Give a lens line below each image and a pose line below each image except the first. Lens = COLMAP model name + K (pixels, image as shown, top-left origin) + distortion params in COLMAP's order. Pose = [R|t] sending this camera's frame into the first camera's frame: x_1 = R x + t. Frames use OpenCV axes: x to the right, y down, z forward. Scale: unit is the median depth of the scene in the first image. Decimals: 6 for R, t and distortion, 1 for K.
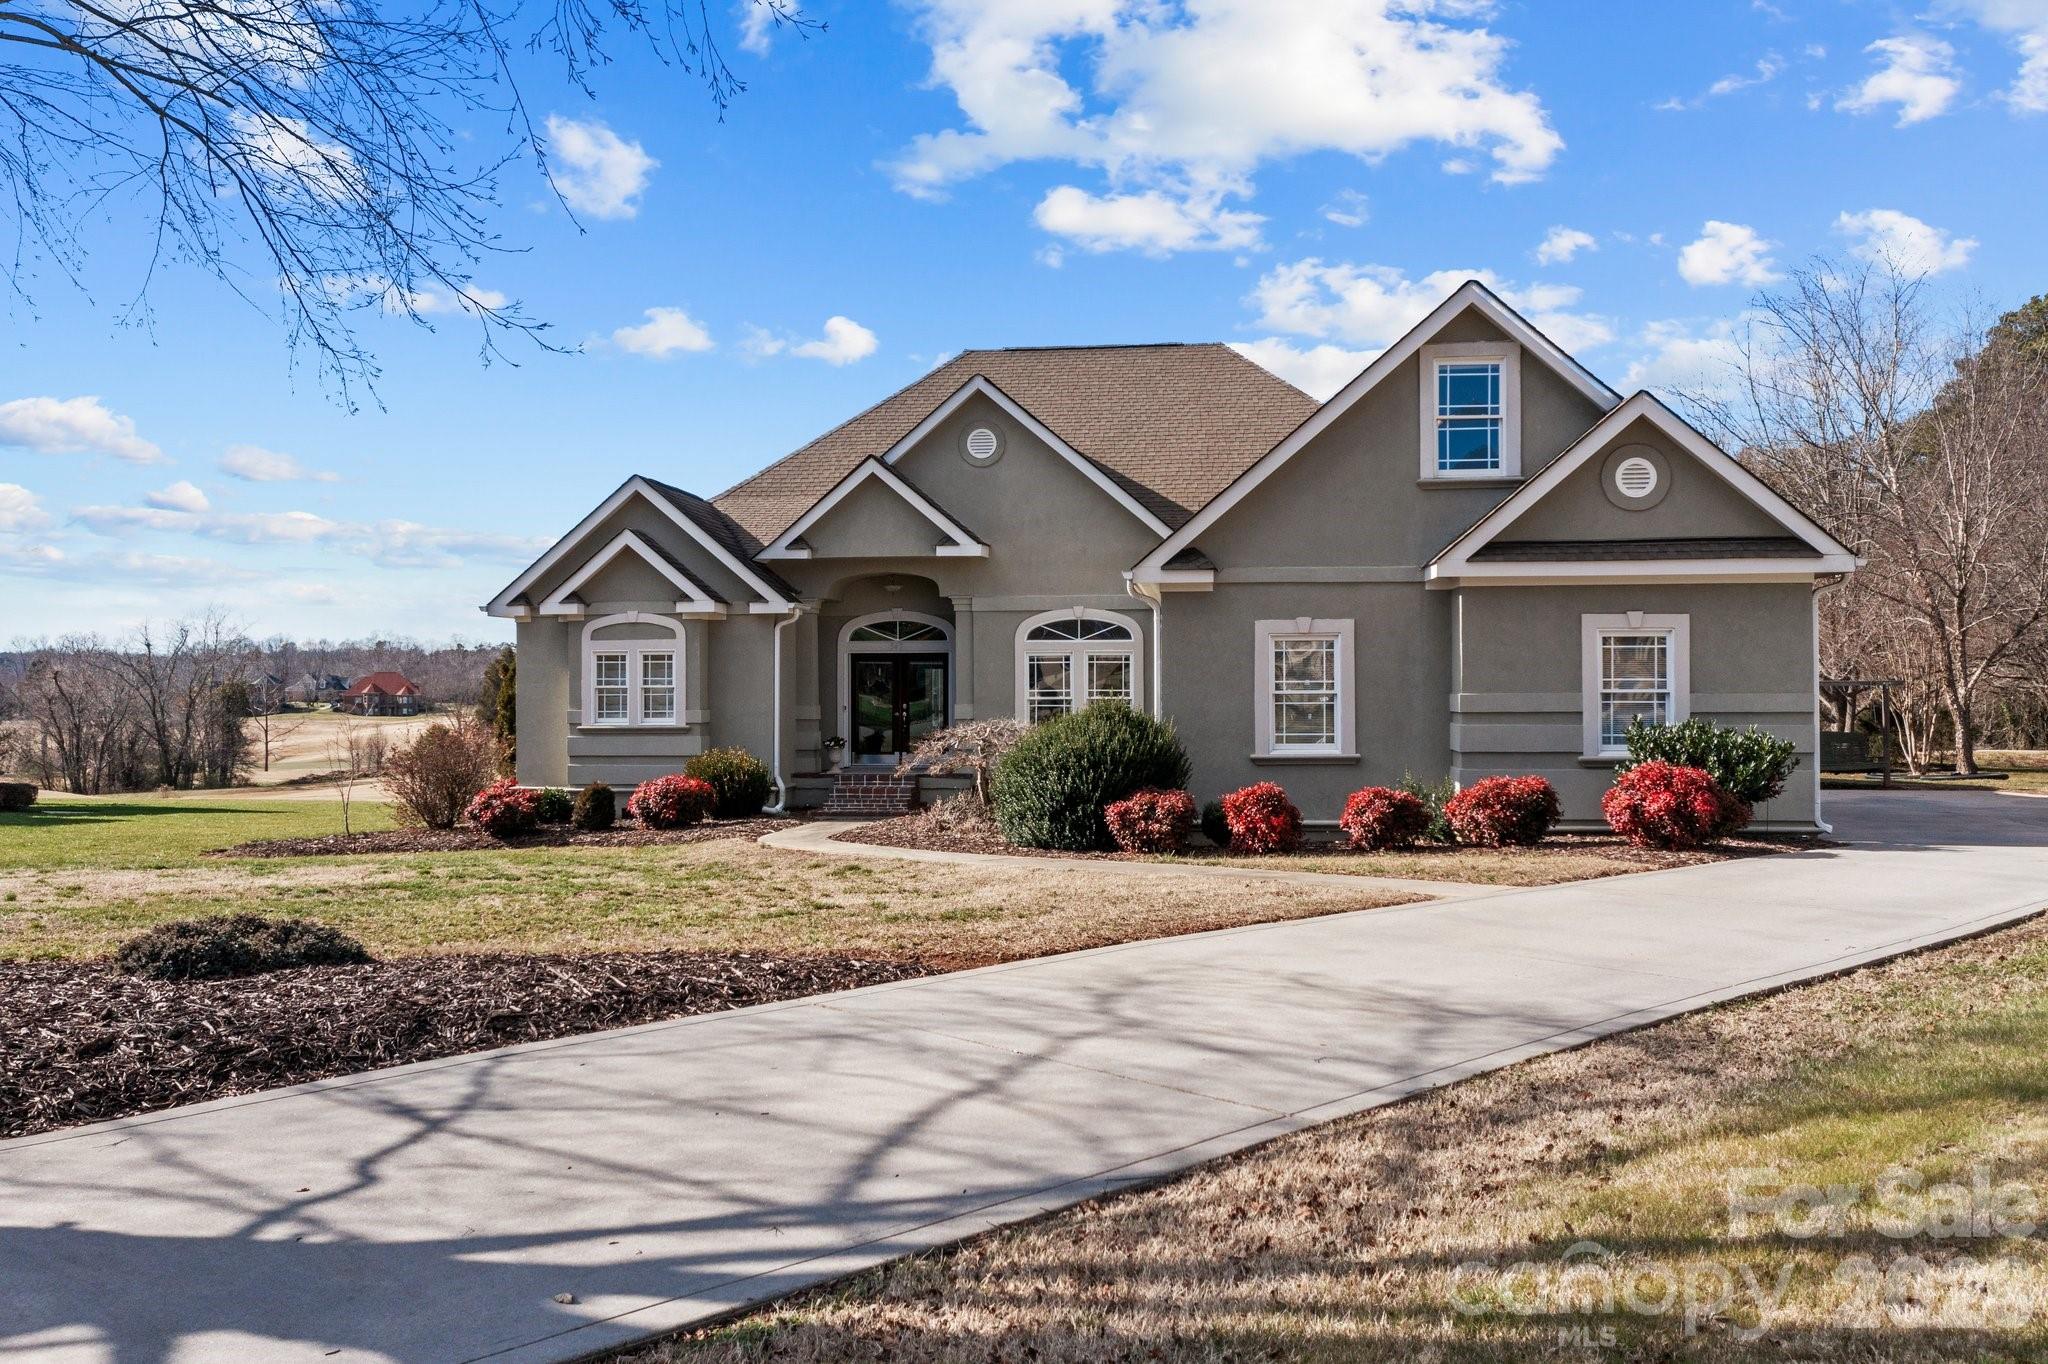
lens RADIAL K [[1629.6, 0, 1024.0], [0, 1629.6, 682.0], [0, 0, 1]] dist [0.000042, -0.004440]
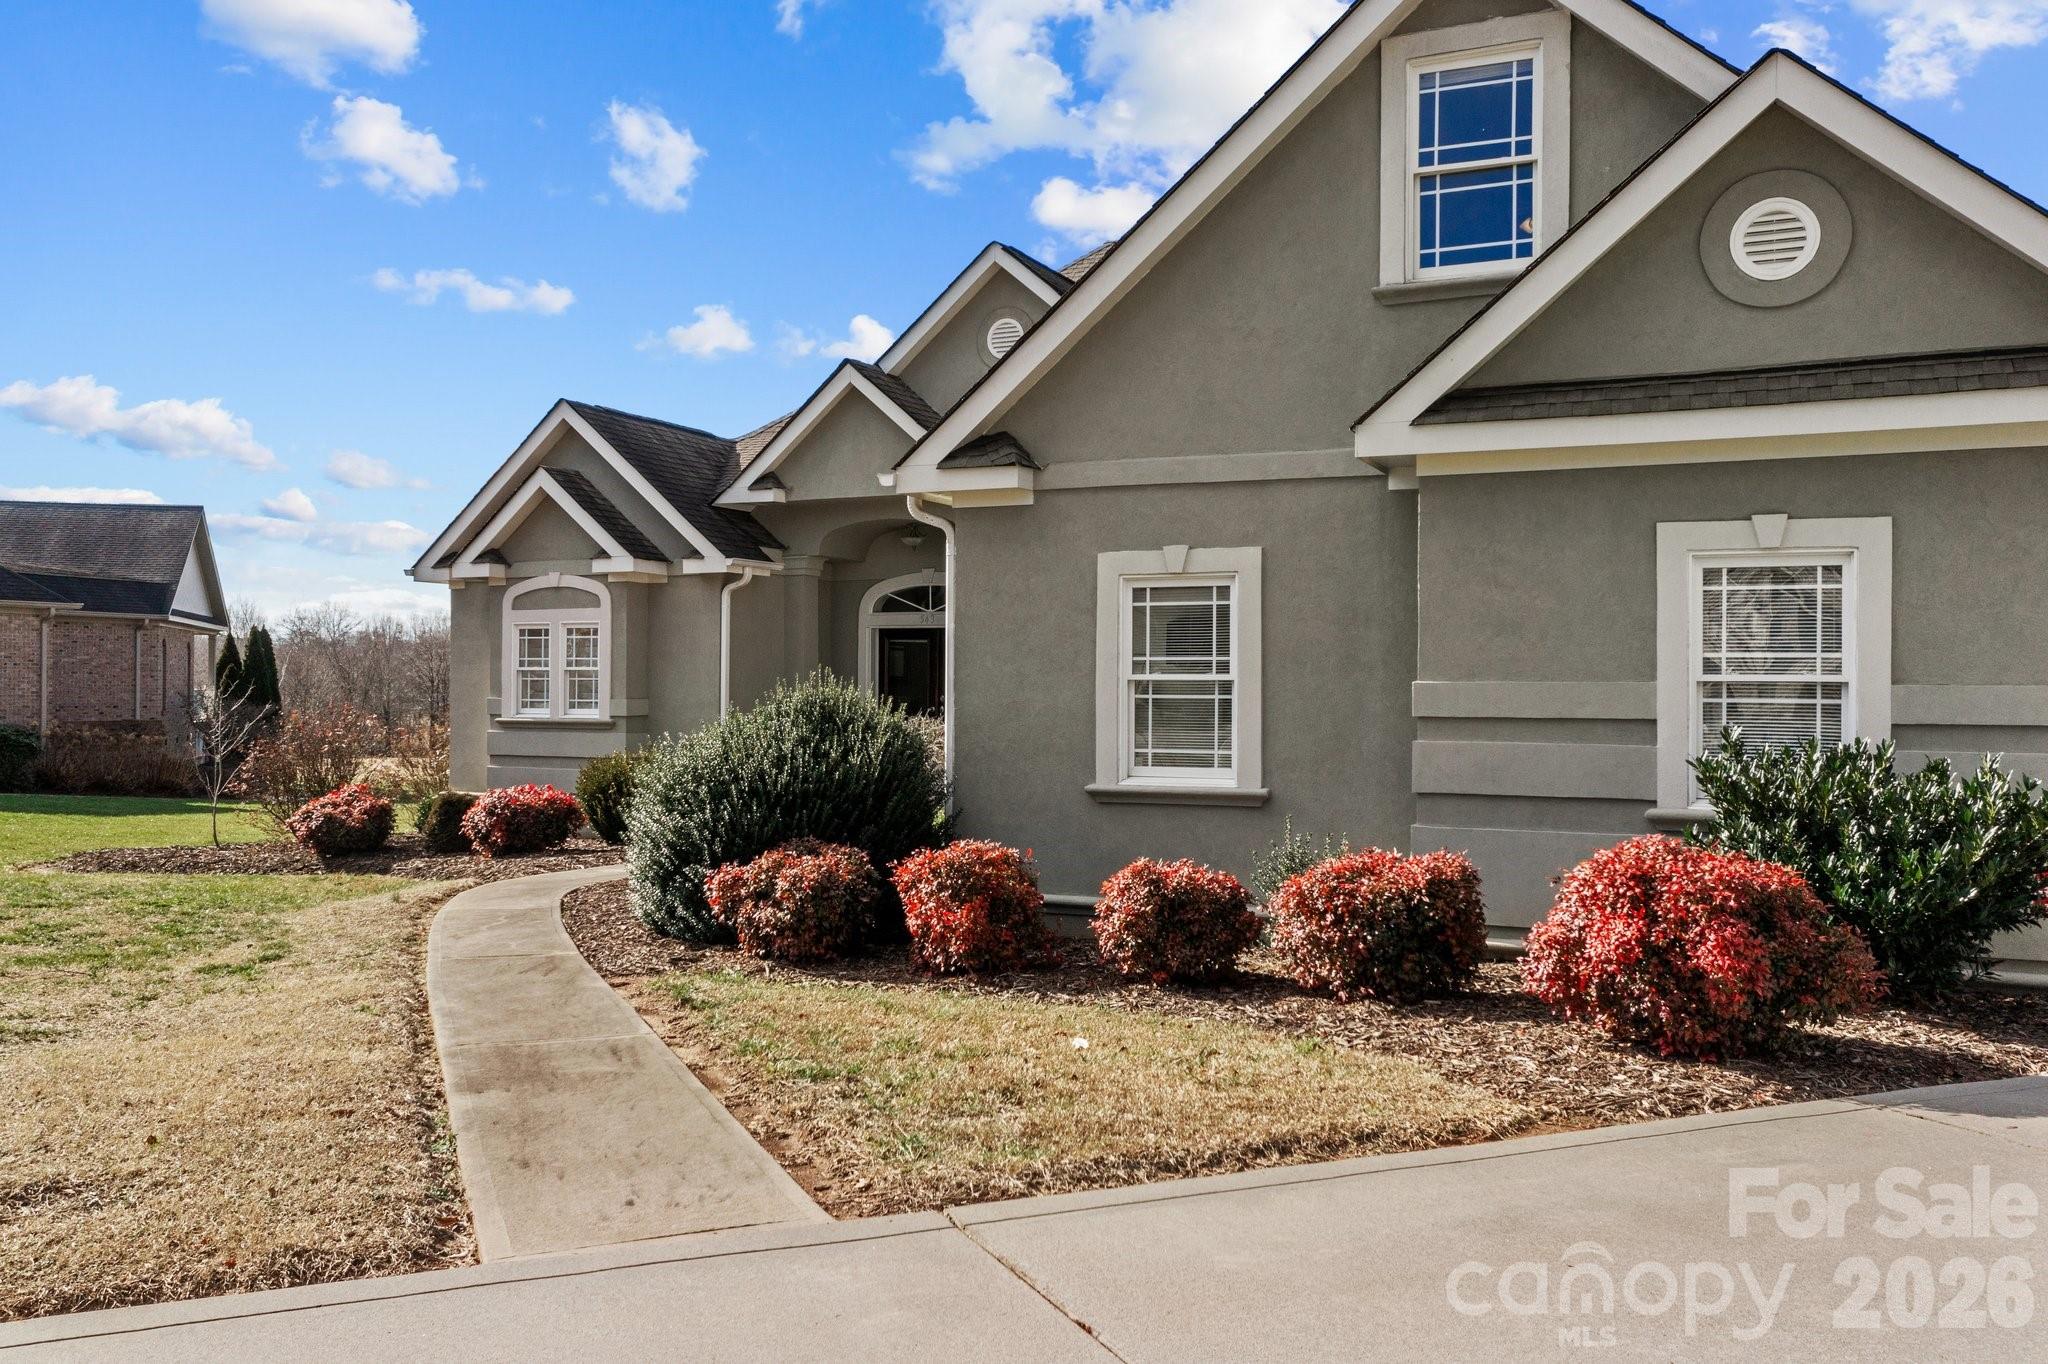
lens RADIAL K [[1629.6, 0, 1024.0], [0, 1629.6, 682.0], [0, 0, 1]] dist [0.000042, -0.004440]
pose [[0.949661, 0.009129, -0.313146, 0.299846], [-0.008653, 0.999958, 0.002910, 0.006781], [0.313160, -0.000054, 0.949700, 0.443913]]
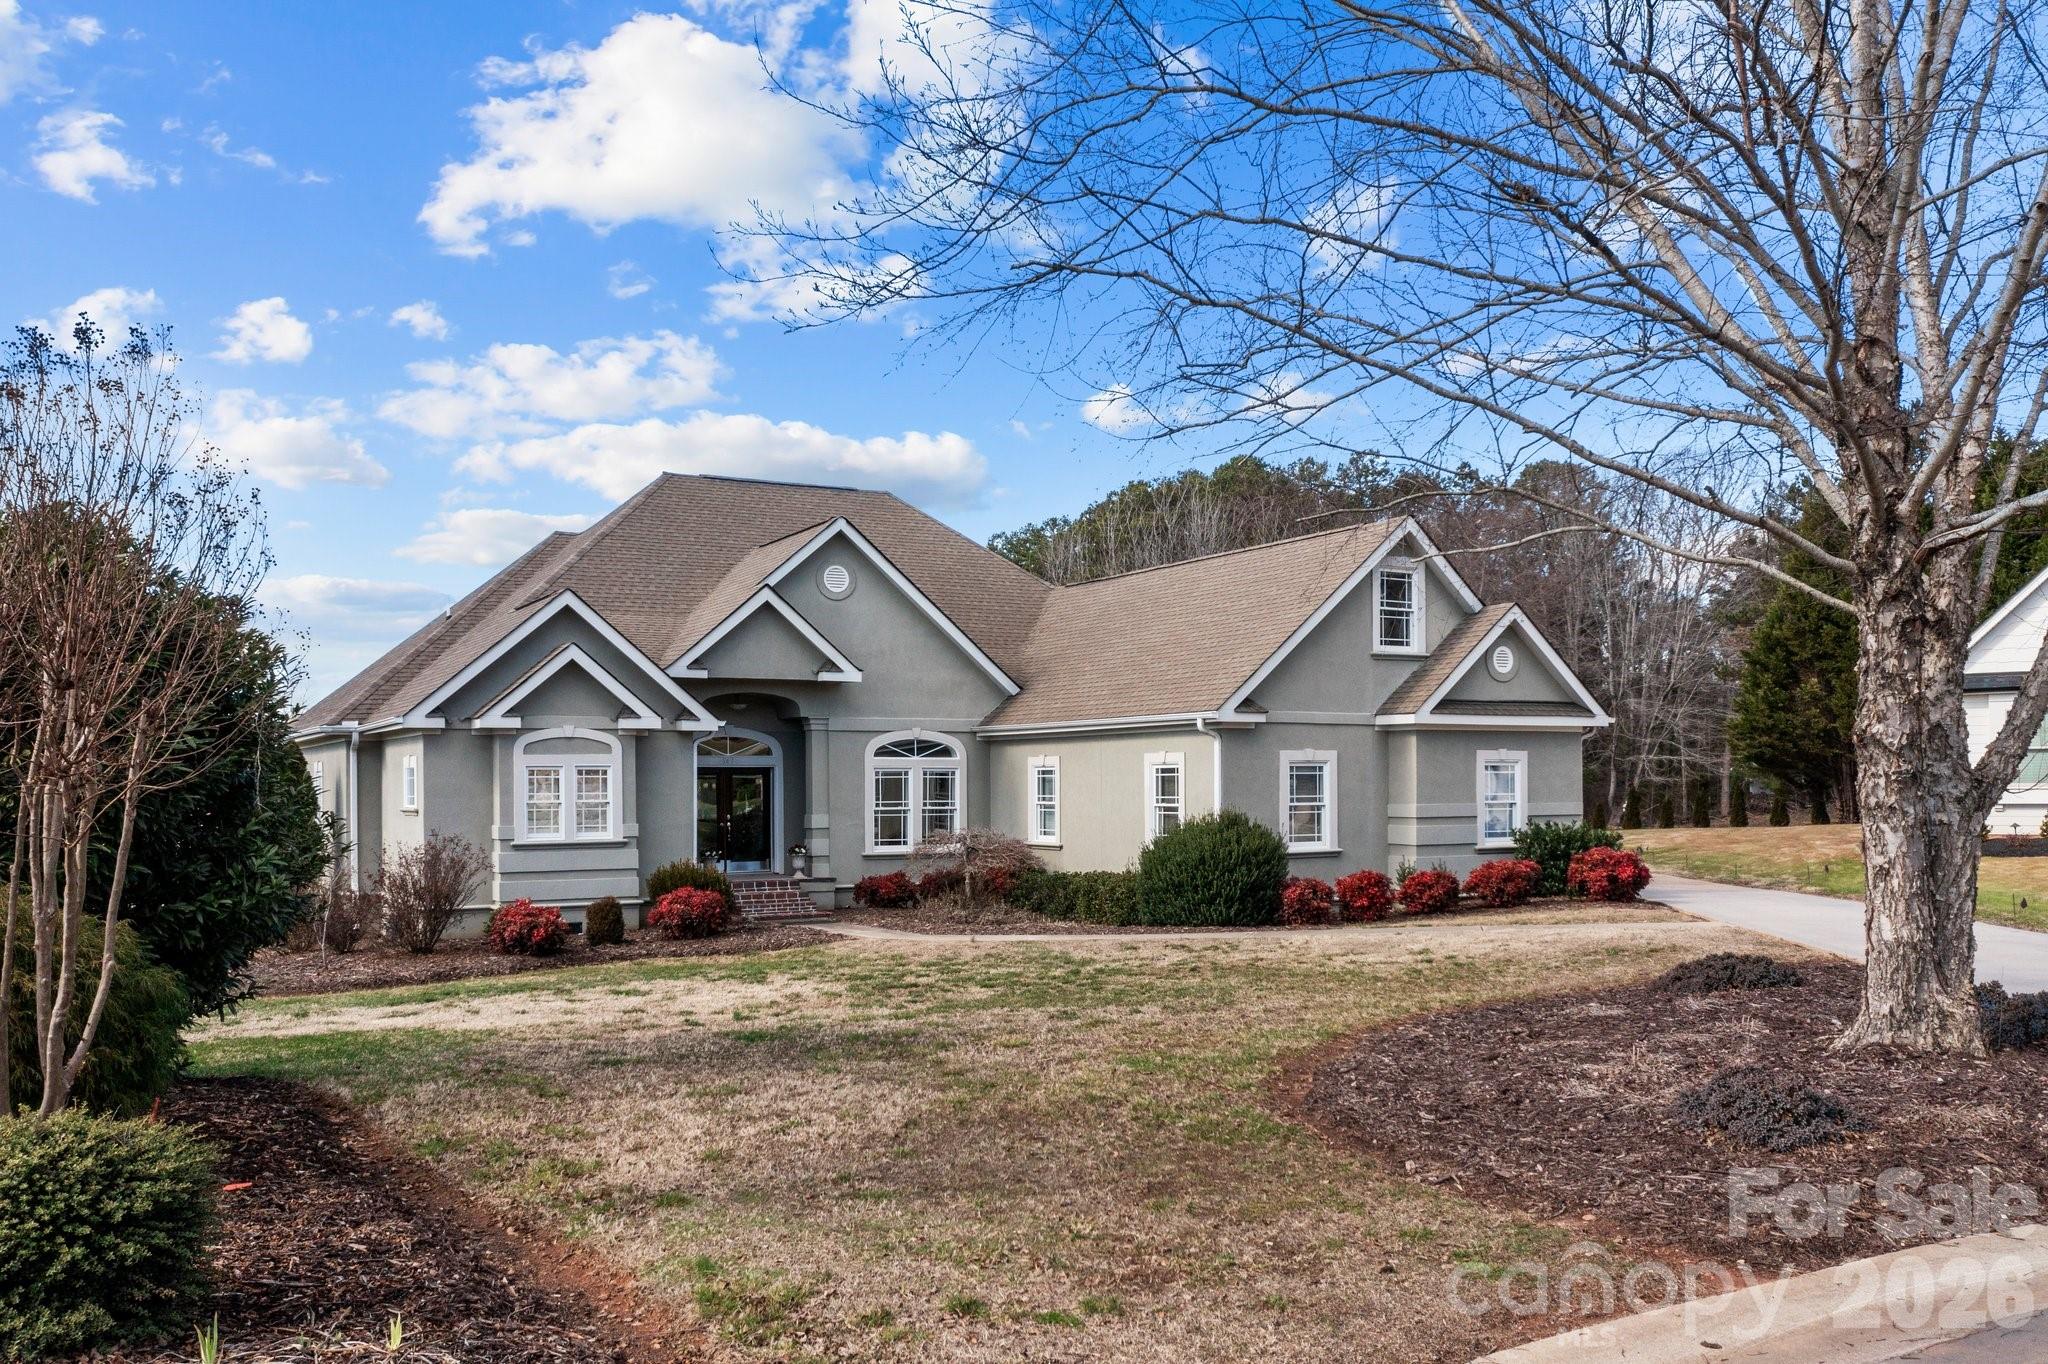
lens RADIAL K [[1665.4, 0, 1021.6], [0, 1665.4, 782.3], [0, 0, 1]] dist [0.003997, -0.000208]
pose [[0.808427, 0.000164, 0.588597, -0.837425], [0.000249, 1.000000, -0.000621, -0.010881], [-0.588597, 0.000649, 0.808426, 0.020524]]
